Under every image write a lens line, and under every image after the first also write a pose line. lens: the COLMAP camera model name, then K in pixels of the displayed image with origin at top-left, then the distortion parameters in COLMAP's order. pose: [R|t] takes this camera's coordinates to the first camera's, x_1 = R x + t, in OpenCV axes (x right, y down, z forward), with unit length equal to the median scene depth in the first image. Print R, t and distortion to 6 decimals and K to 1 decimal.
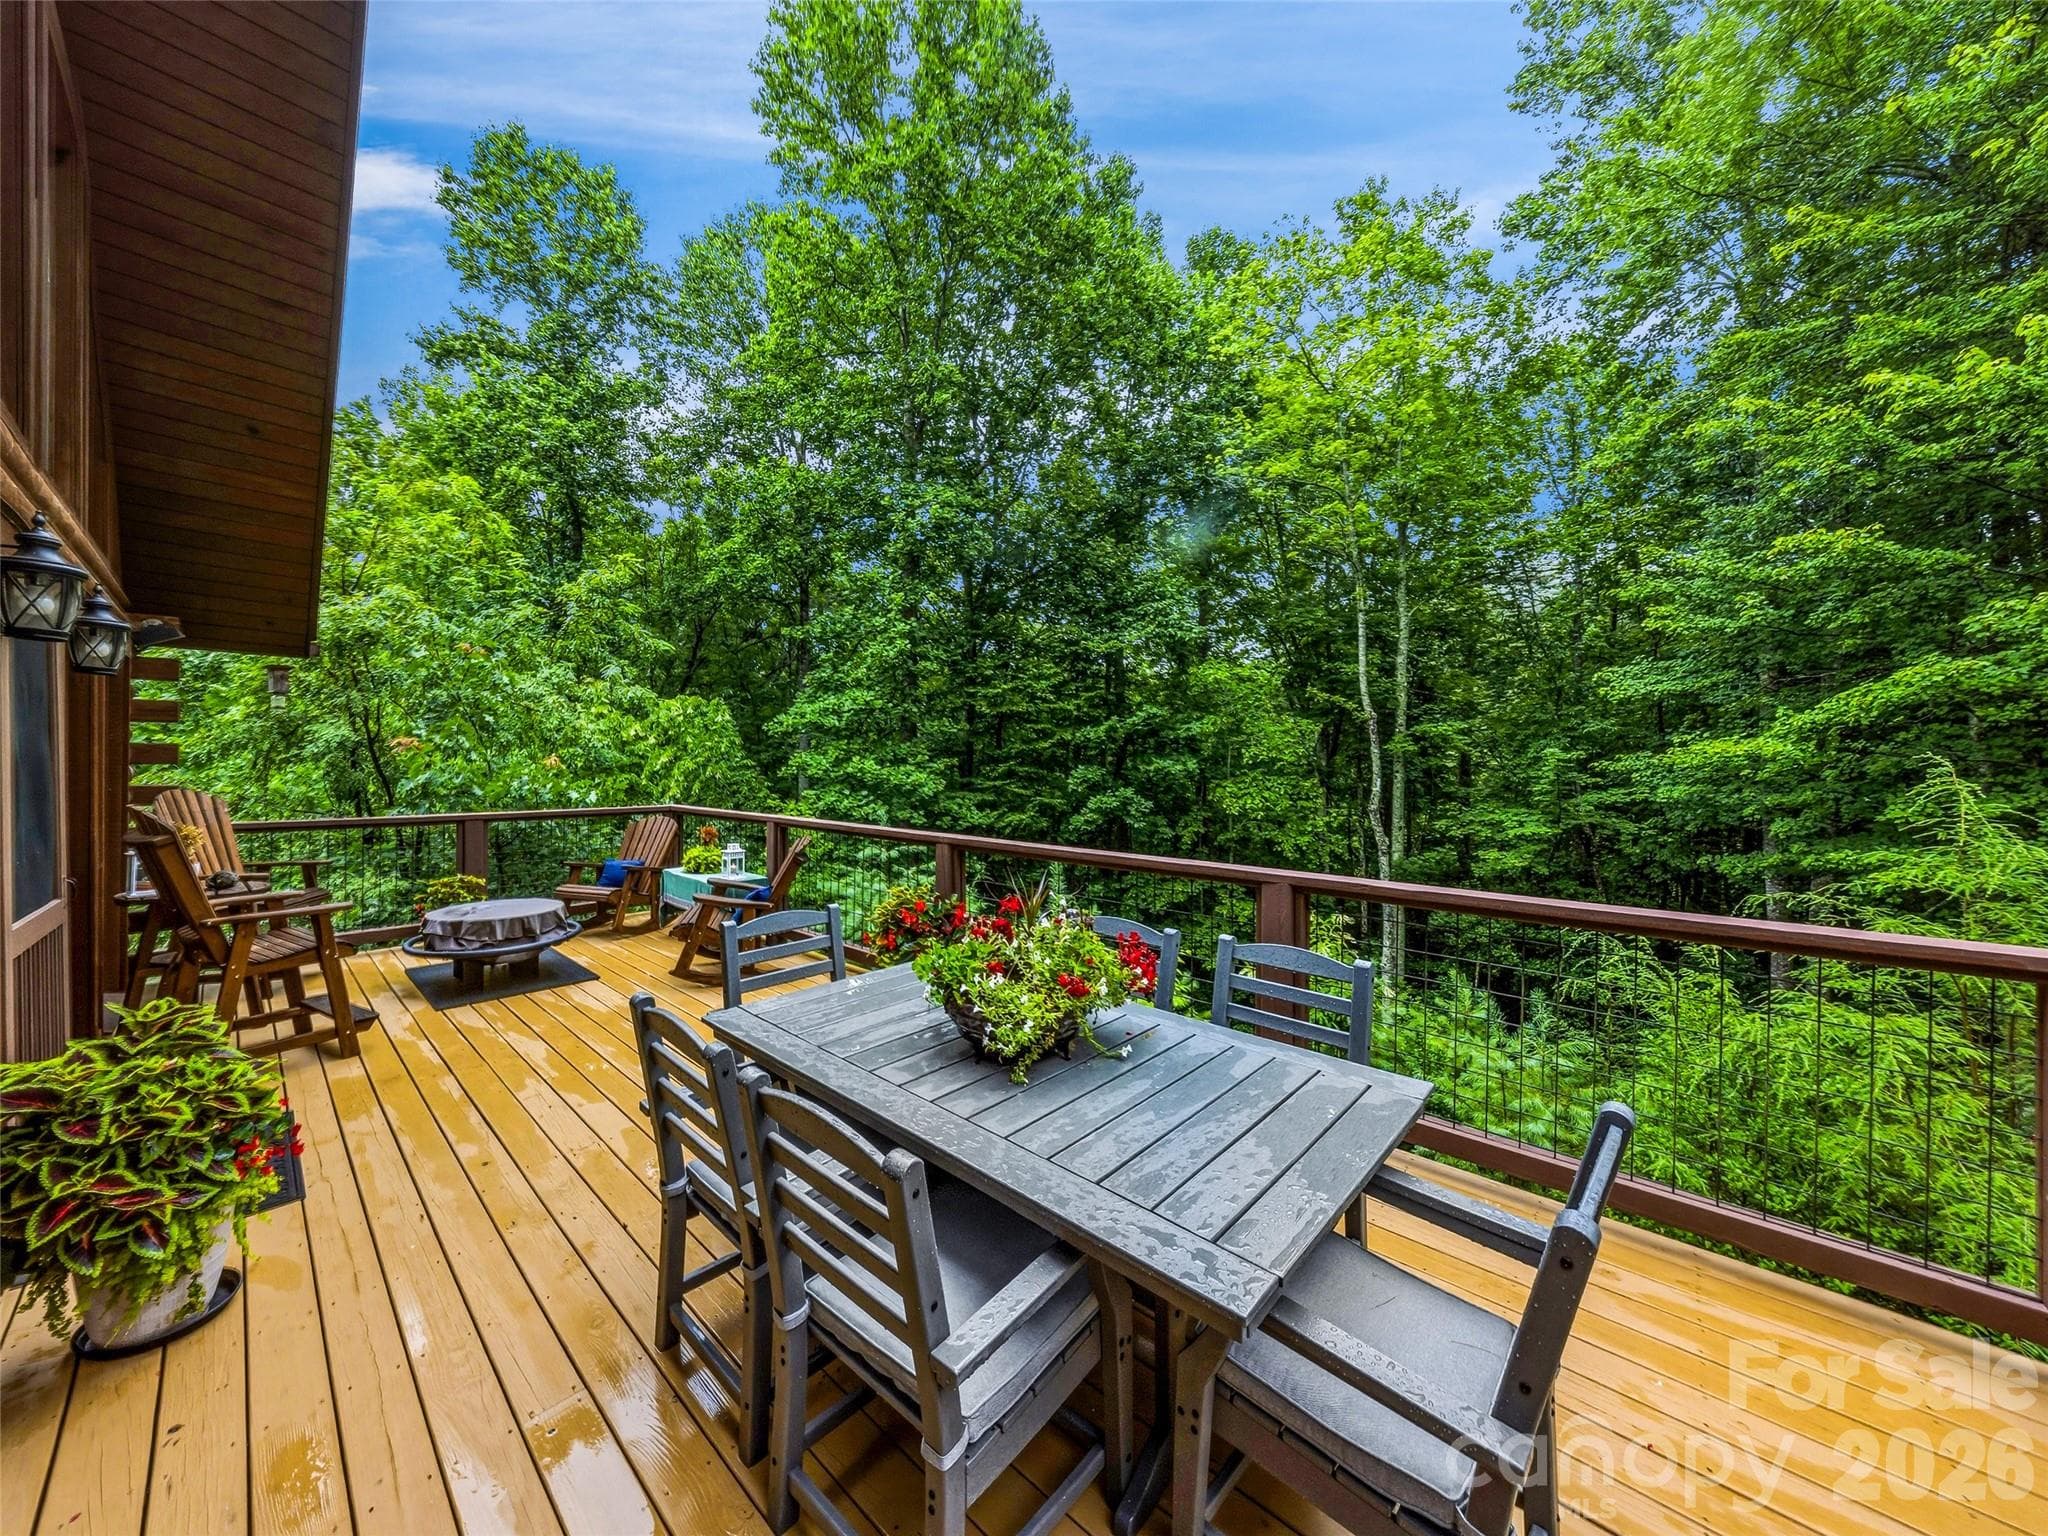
lens RADIAL K [[715.6, 0, 1024.0], [0, 715.6, 768.0], [0, 0, 1]] dist [0.009703, -0.013936]
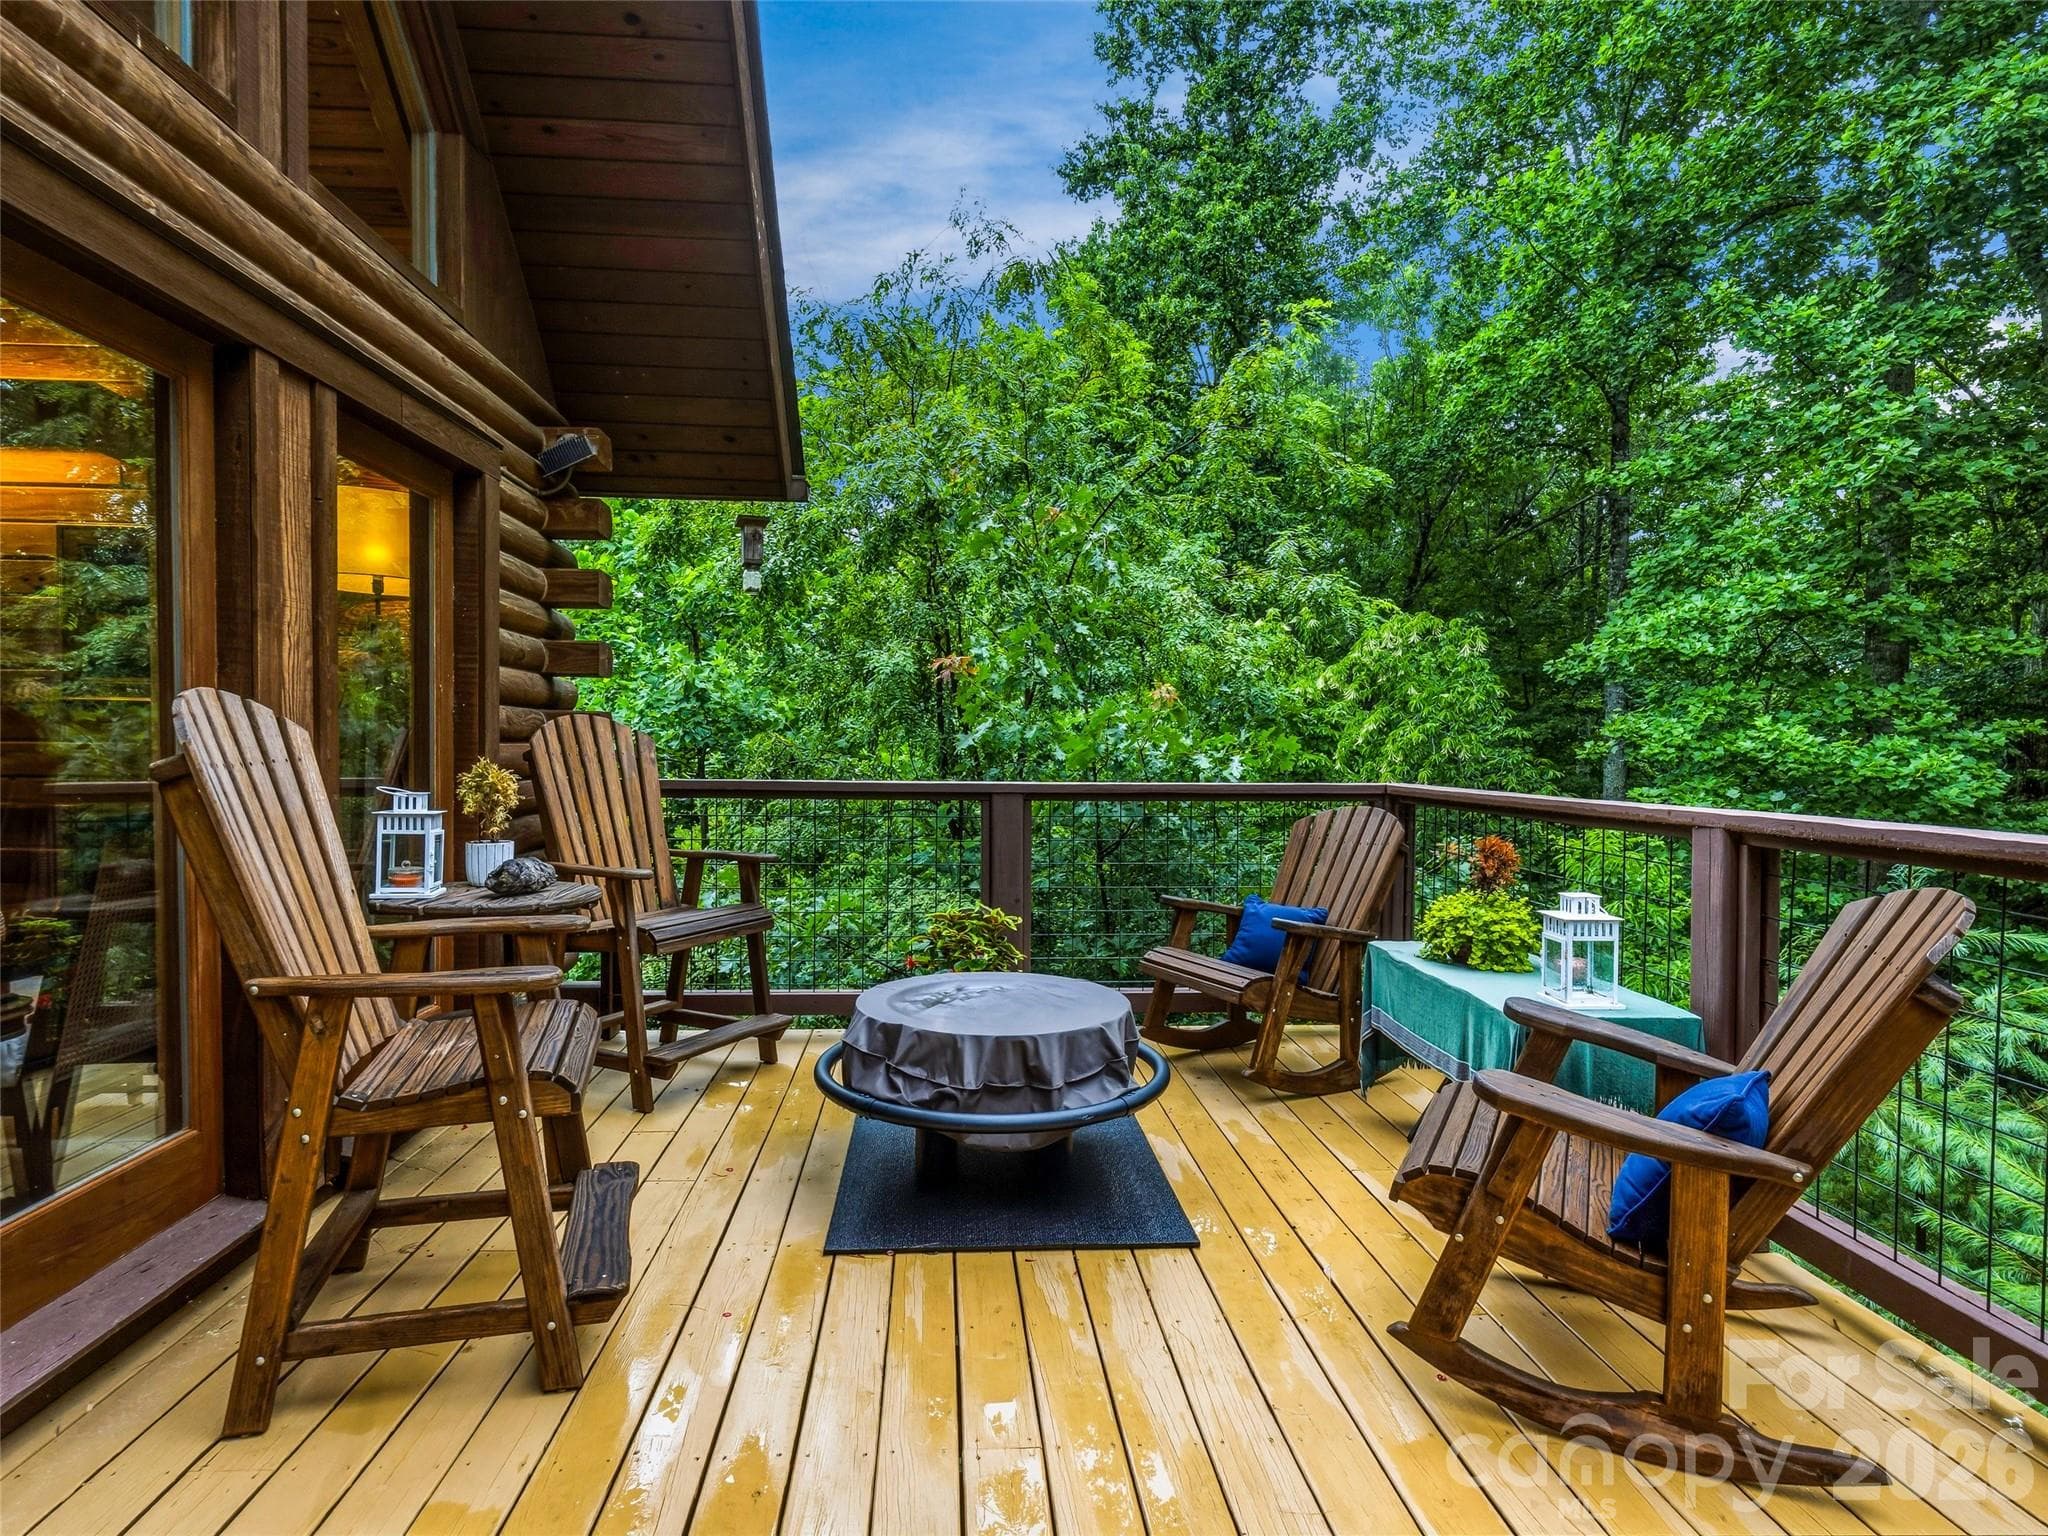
lens RADIAL K [[1071.5, 0, 1024.0], [0, 1071.5, 768.0], [0, 0, 1]] dist [0.004457, -0.000205]
pose [[0.713545, 0.008169, -0.700561, -0.086698], [-0.007424, 0.999964, 0.004098, 0.017884], [0.700570, 0.002277, 0.713580, 0.170838]]
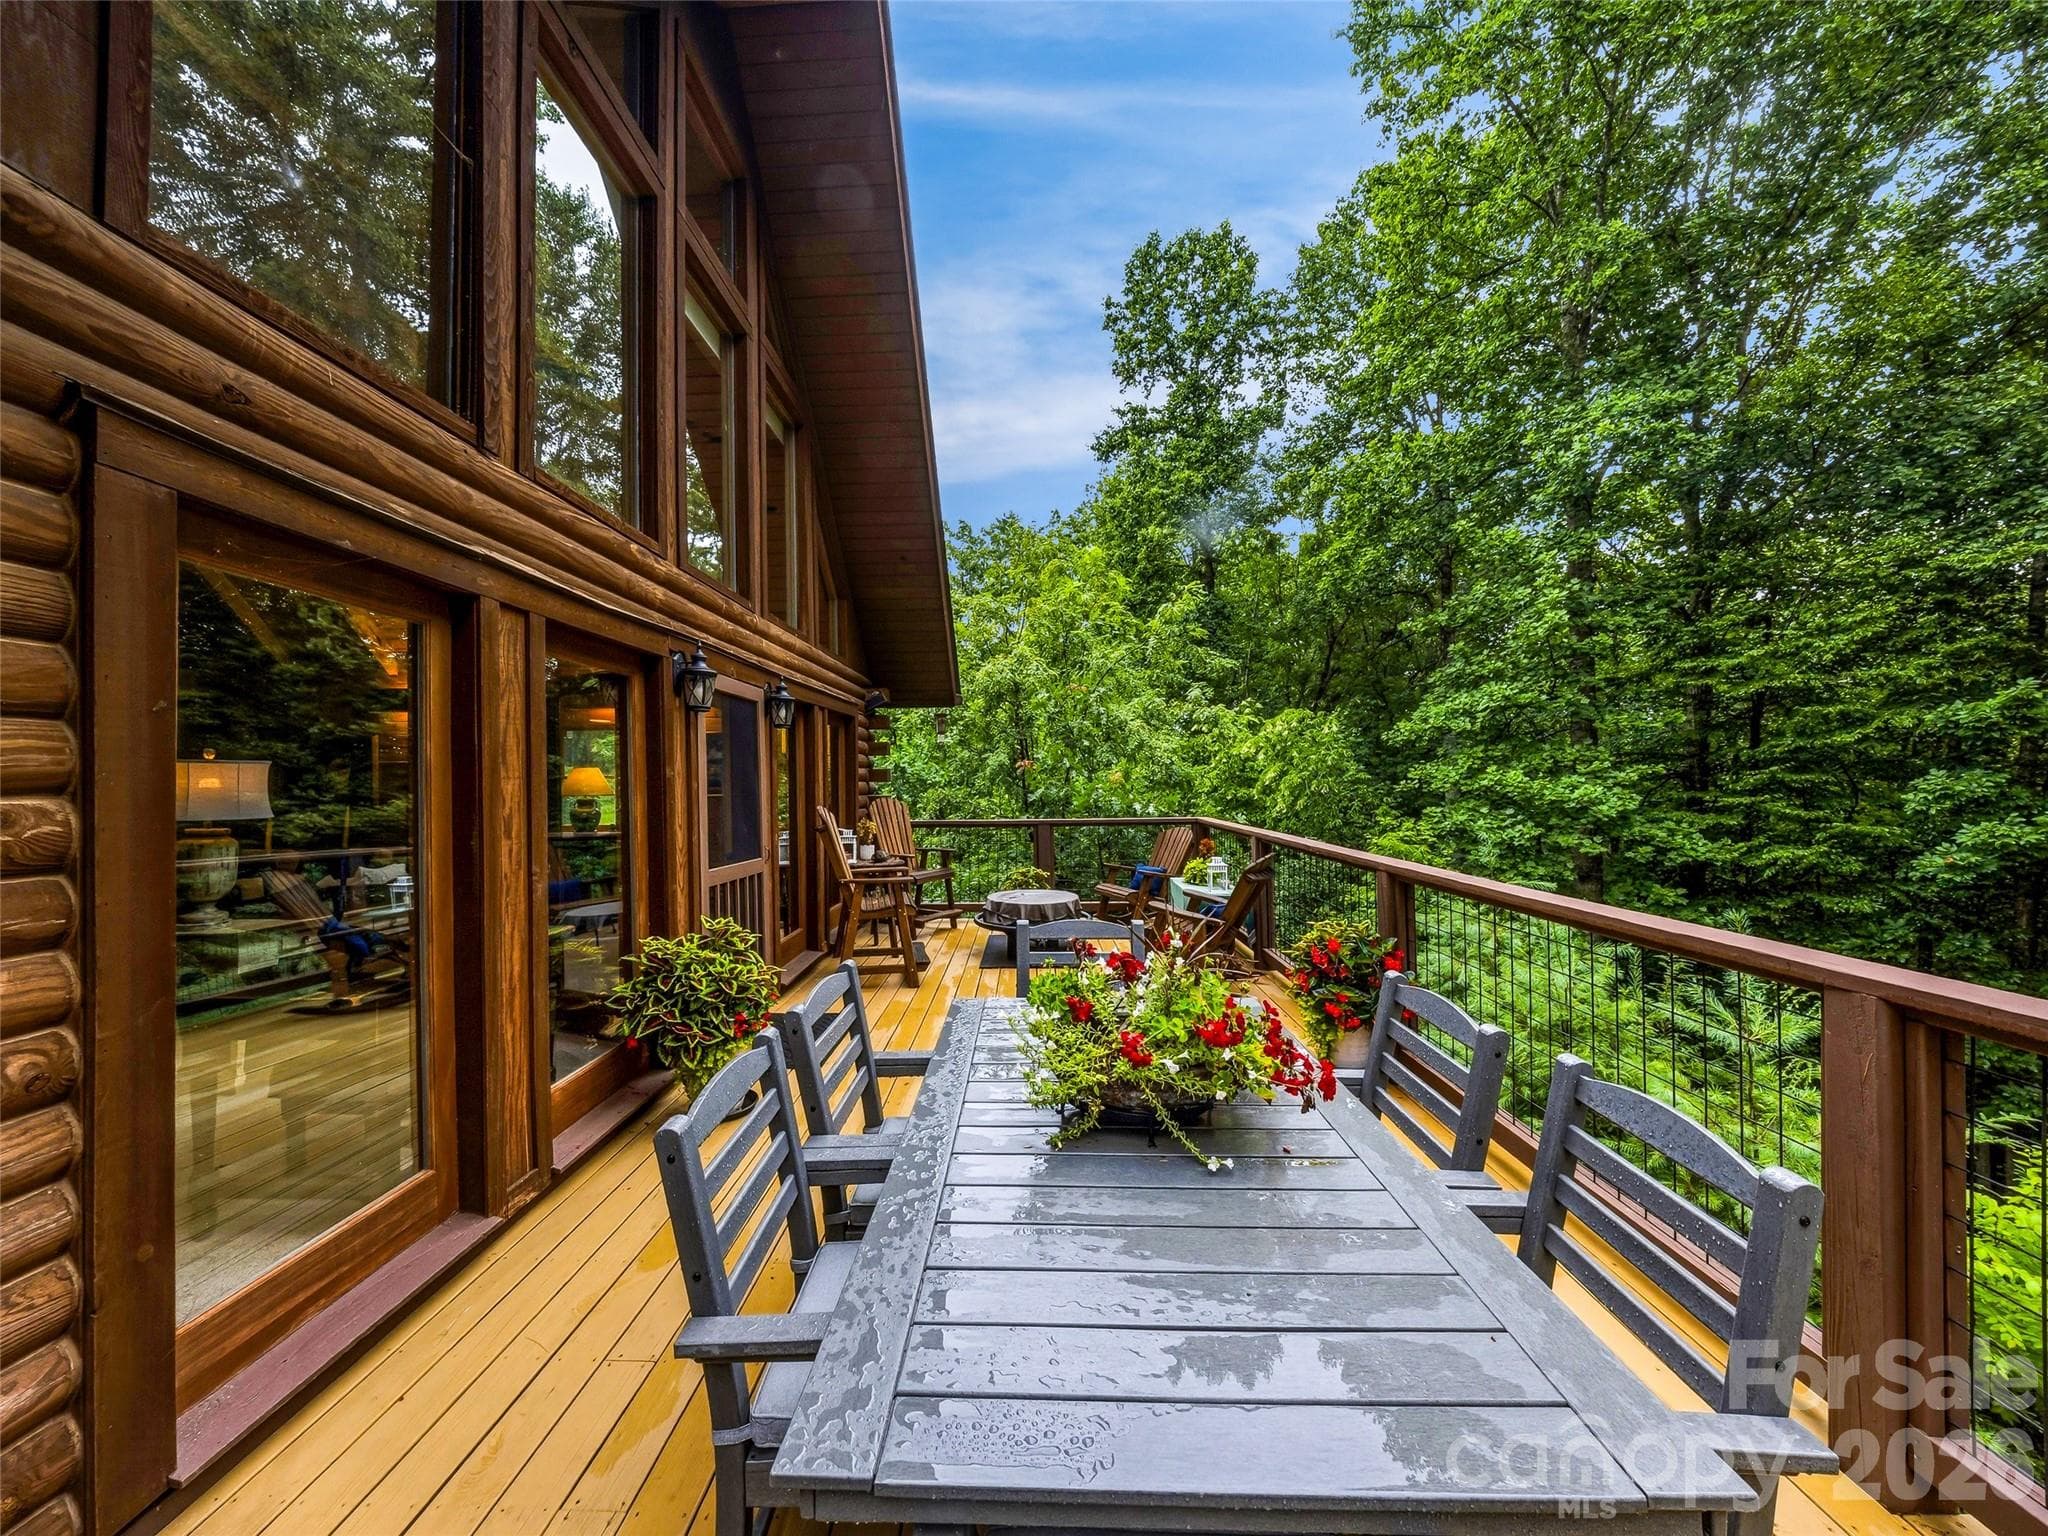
lens RADIAL K [[762.2, 0, 1024.0], [0, 762.2, 768.0], [0, 0, 1]] dist [0.001591, -0.002939]
pose [[0.645010, -0.028501, -0.763642, 0.079103], [0.012003, 0.999559, -0.027167, 0.003329], [0.764080, 0.008356, 0.645068, 0.041856]]
